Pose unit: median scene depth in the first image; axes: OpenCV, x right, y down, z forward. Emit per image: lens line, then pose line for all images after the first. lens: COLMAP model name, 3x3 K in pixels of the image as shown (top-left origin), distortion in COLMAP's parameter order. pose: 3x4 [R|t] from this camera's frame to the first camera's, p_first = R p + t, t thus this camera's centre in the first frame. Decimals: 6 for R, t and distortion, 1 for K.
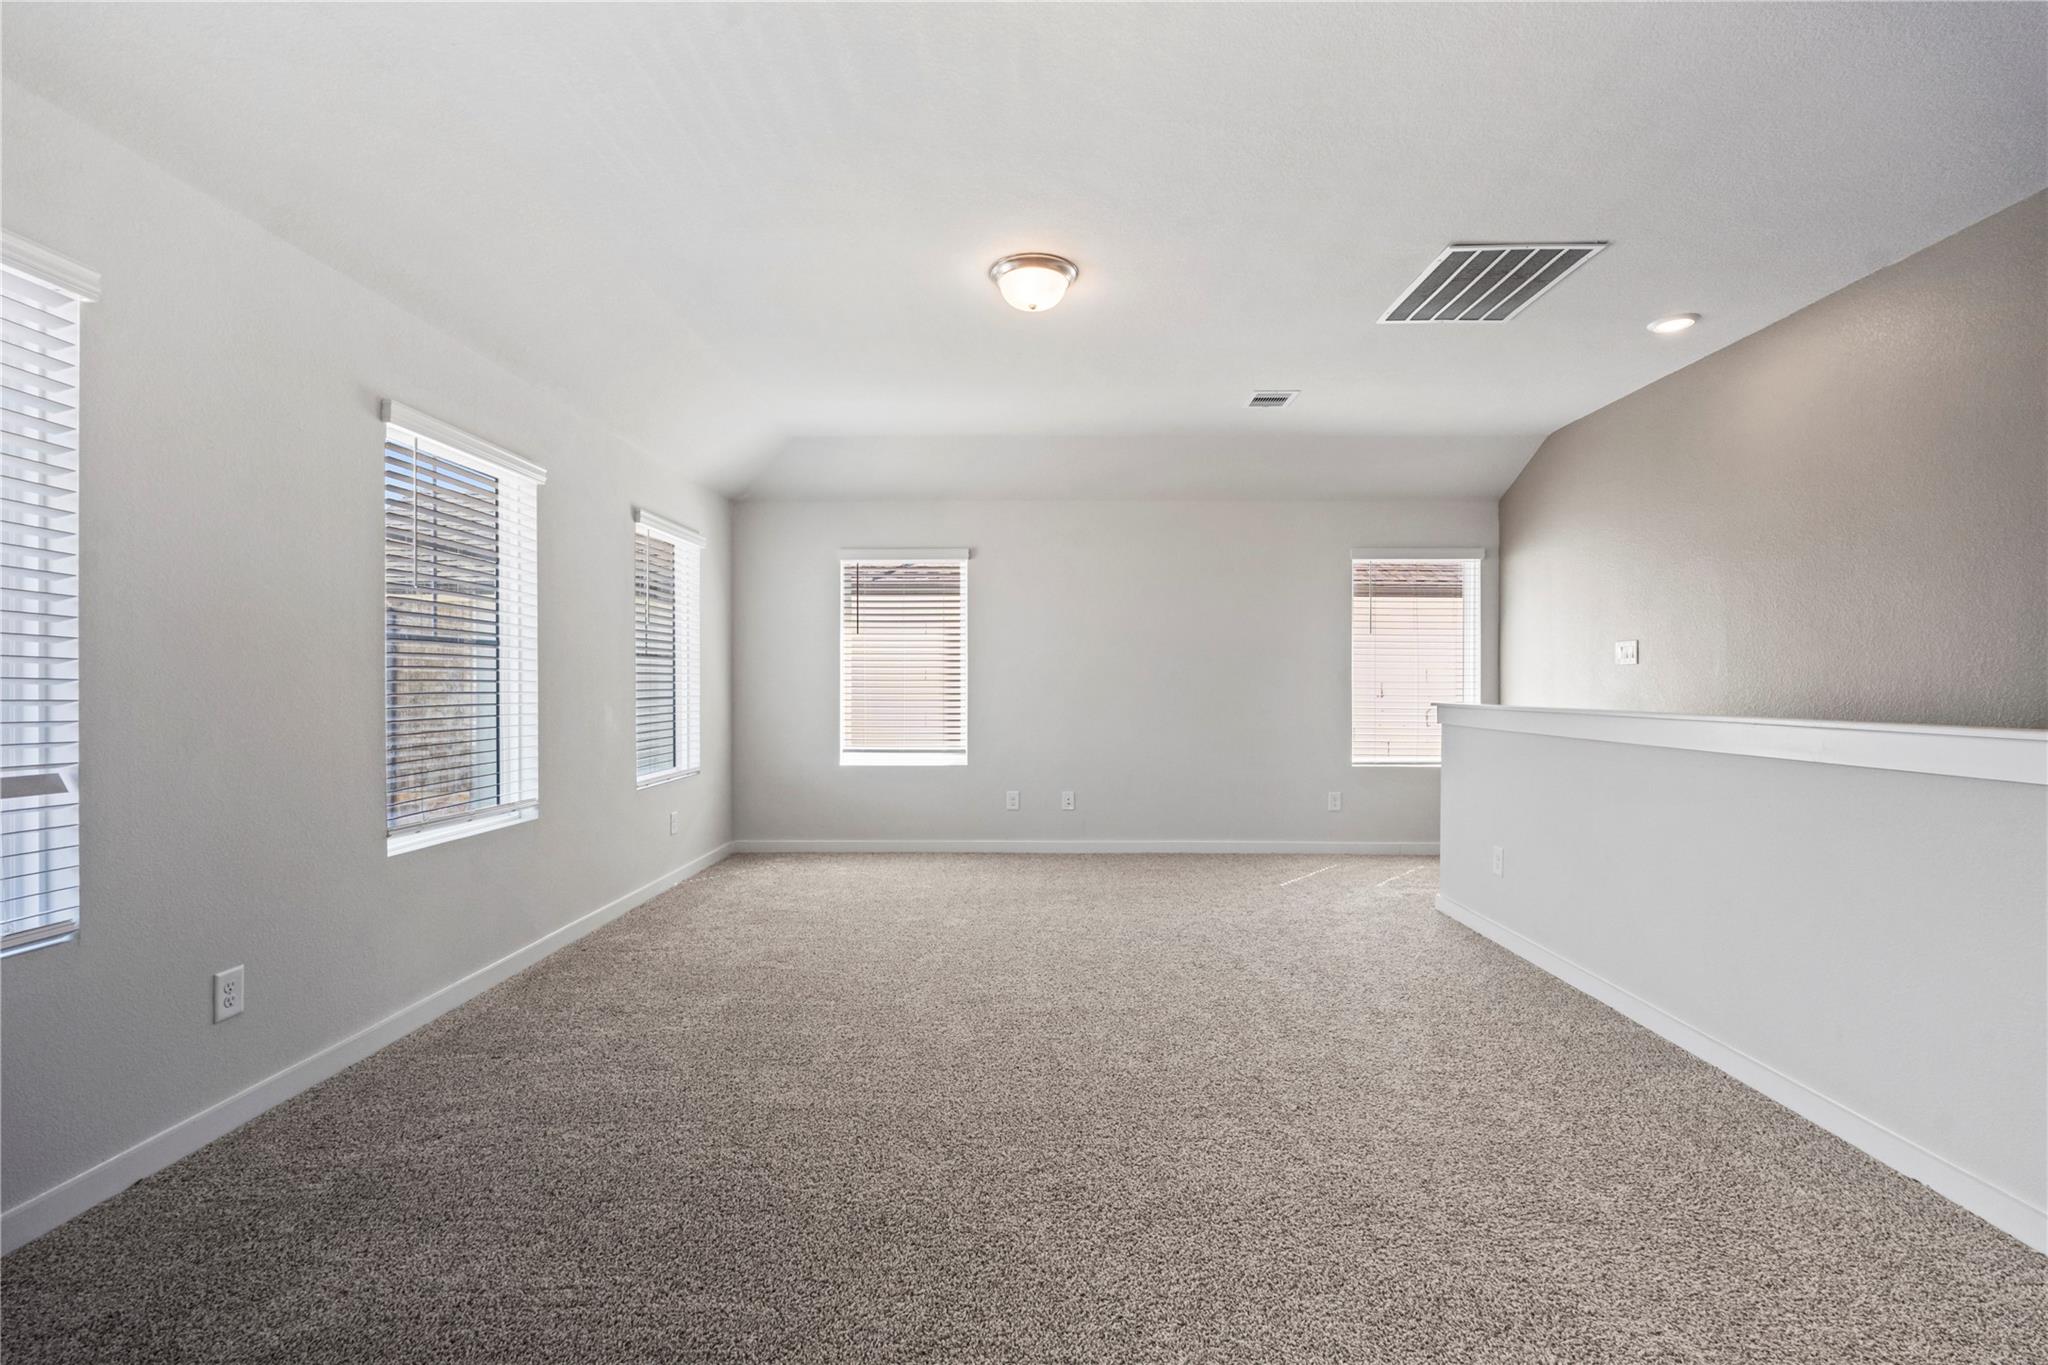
lens RADIAL K [[887.6, 0, 1024.0], [0, 887.6, 682.5], [0, 0, 1]] dist [-0.003464, -0.000010]
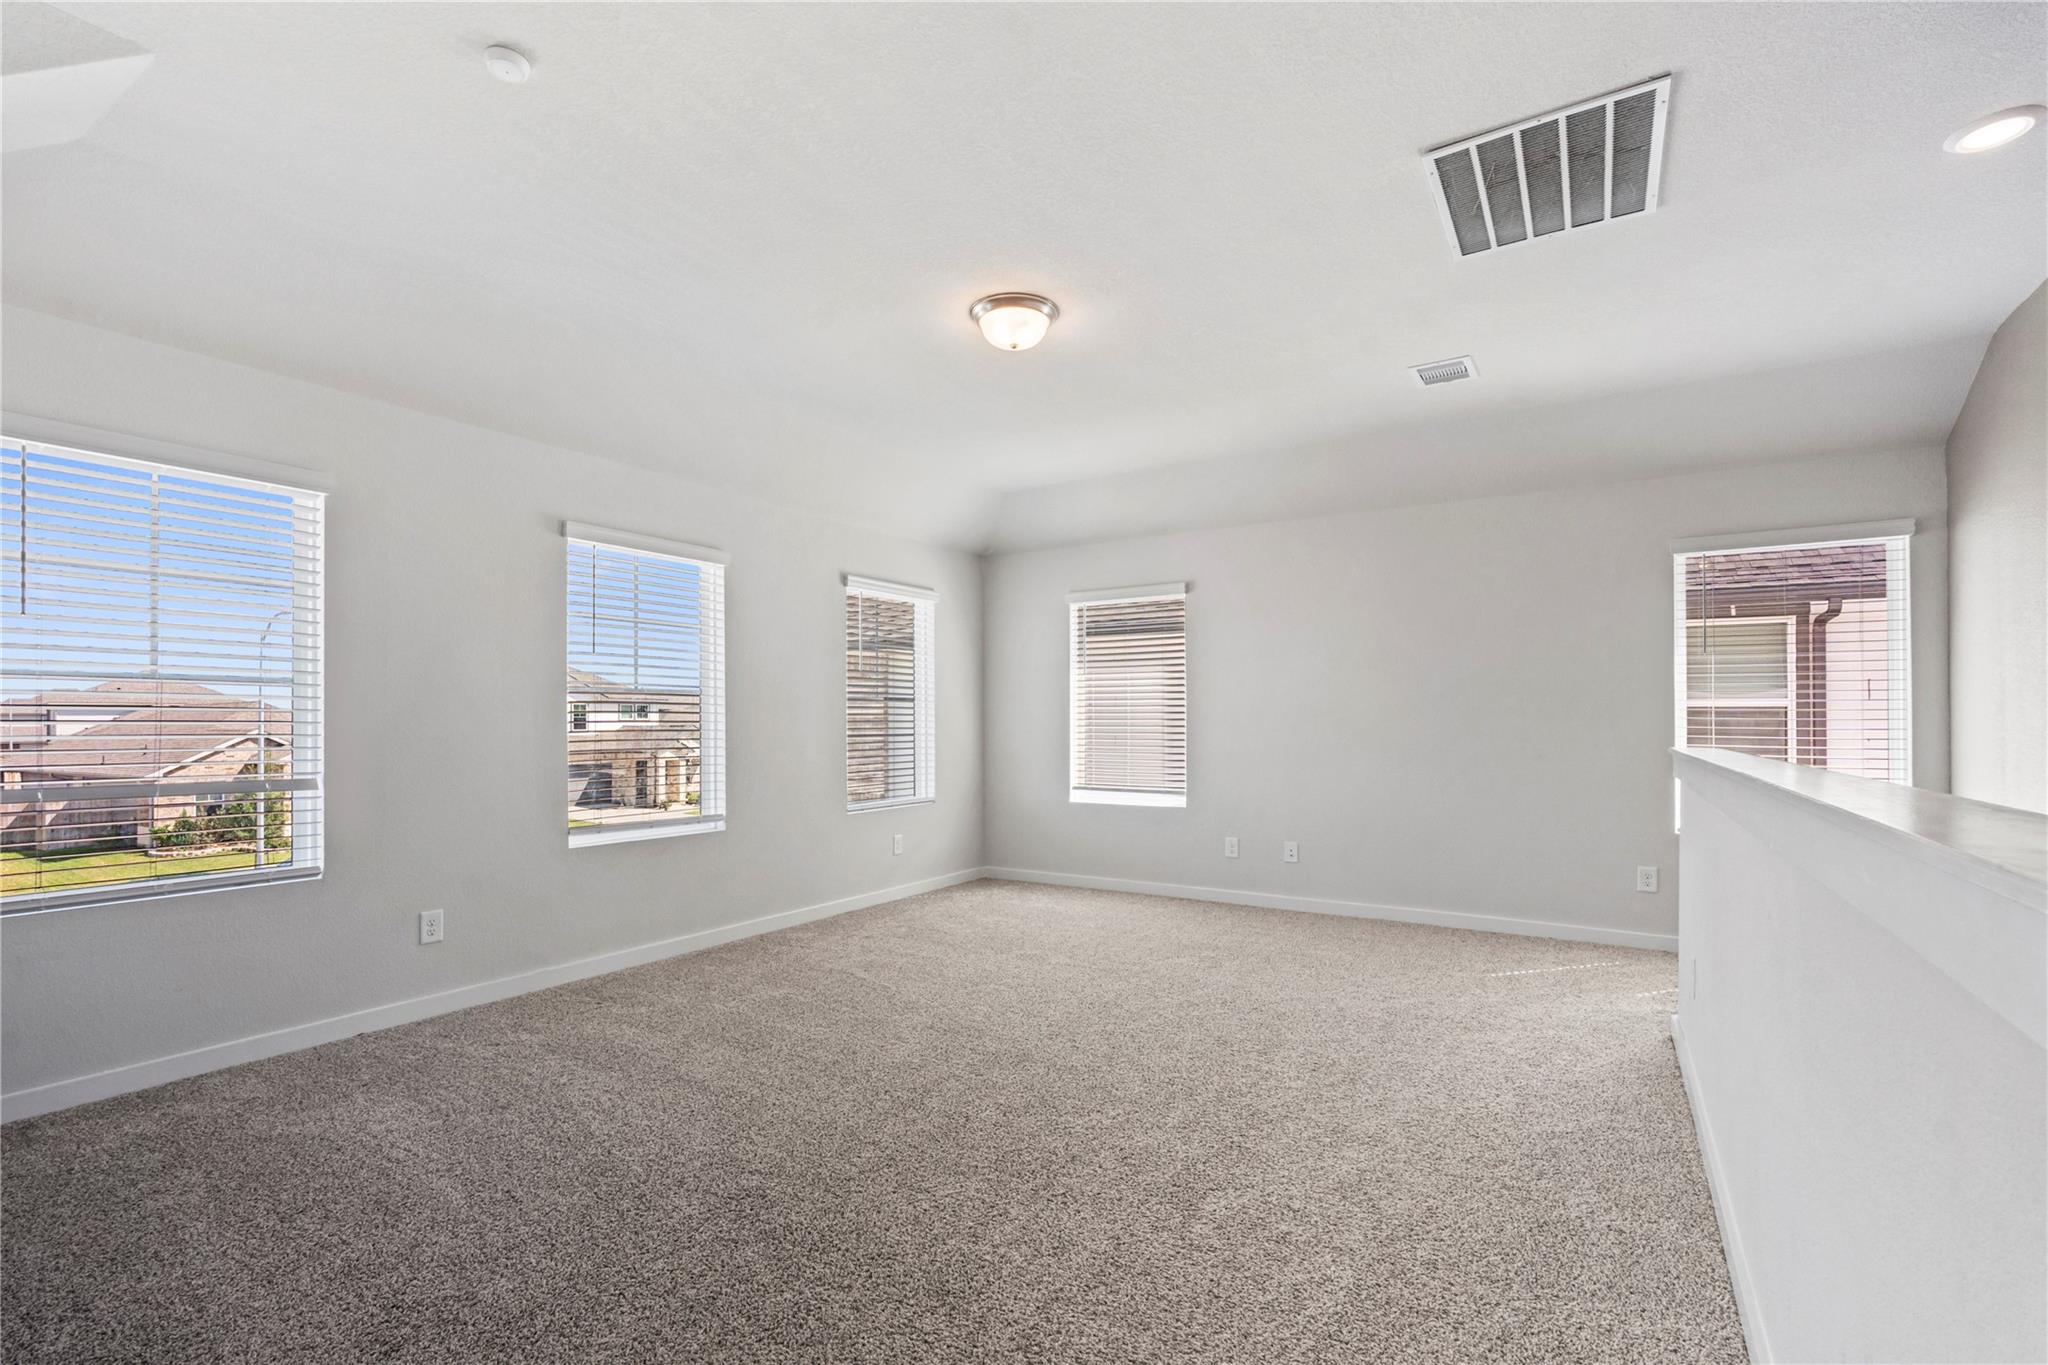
lens RADIAL K [[900.5, 0, 1027.2], [0, 900.5, 716.5], [0, 0, 1]] dist [-0.002840, 0.000116]
pose [[0.854895, -0.005119, -0.518776, 0.390805], [0.002277, 0.999979, -0.006115, 0.000148], [0.518796, 0.004047, 0.854888, 0.102365]]
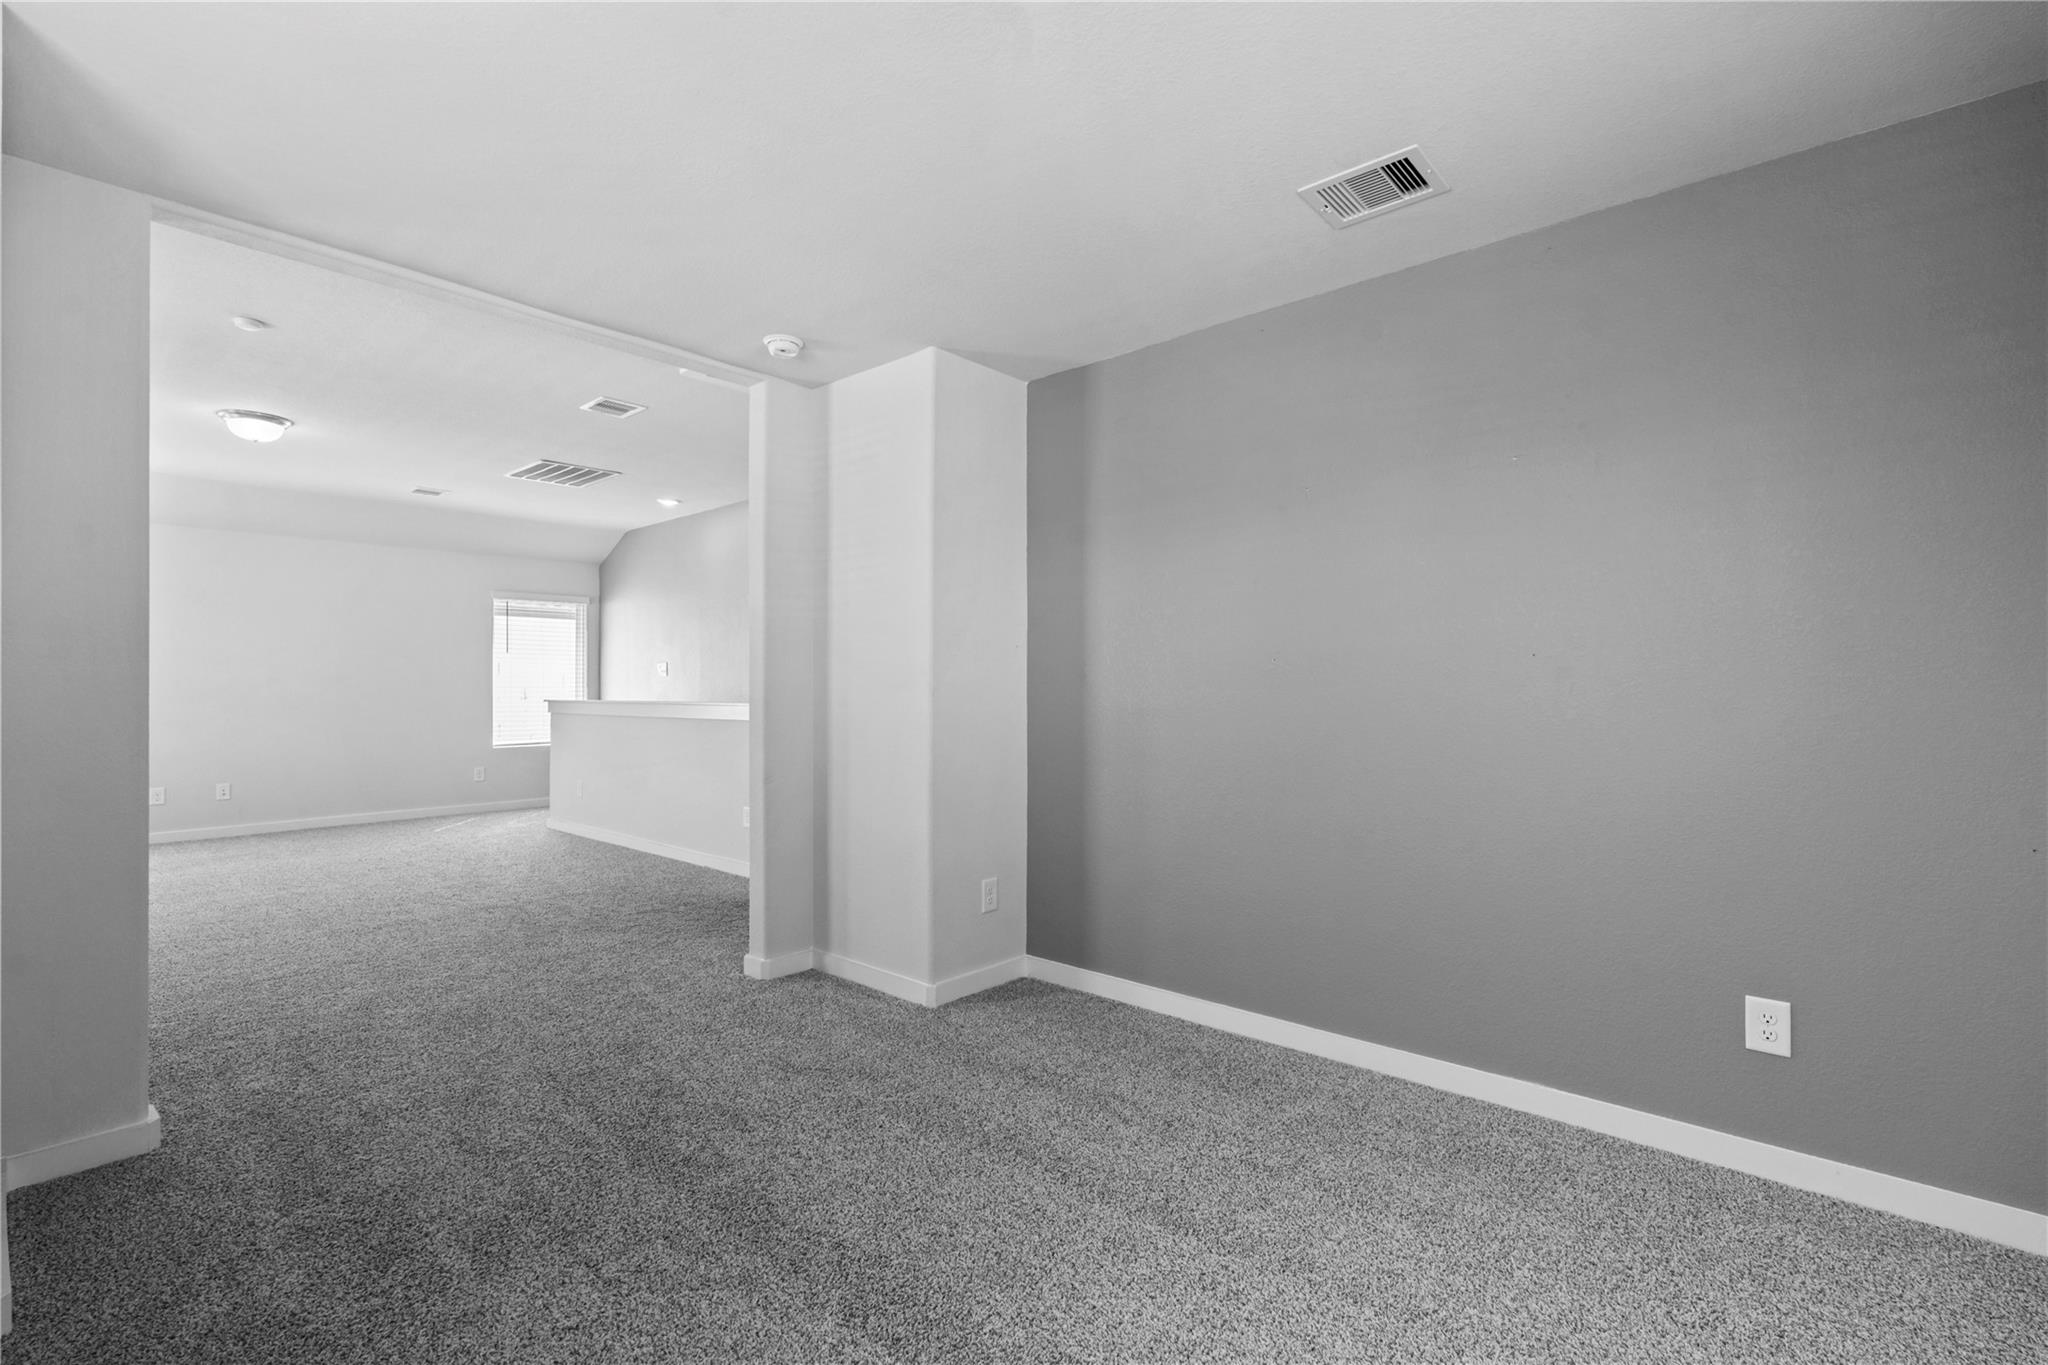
lens RADIAL K [[895.5, 0, 1054.9], [0, 895.5, 676.8], [0, 0, 1]] dist [-0.024687, 0.000010]
pose [[0.616361, -0.000383, 0.787464, -0.229937], [0.005469, 0.999978, -0.003794, -0.006630], [-0.787445, 0.006645, 0.616350, -0.700772]]
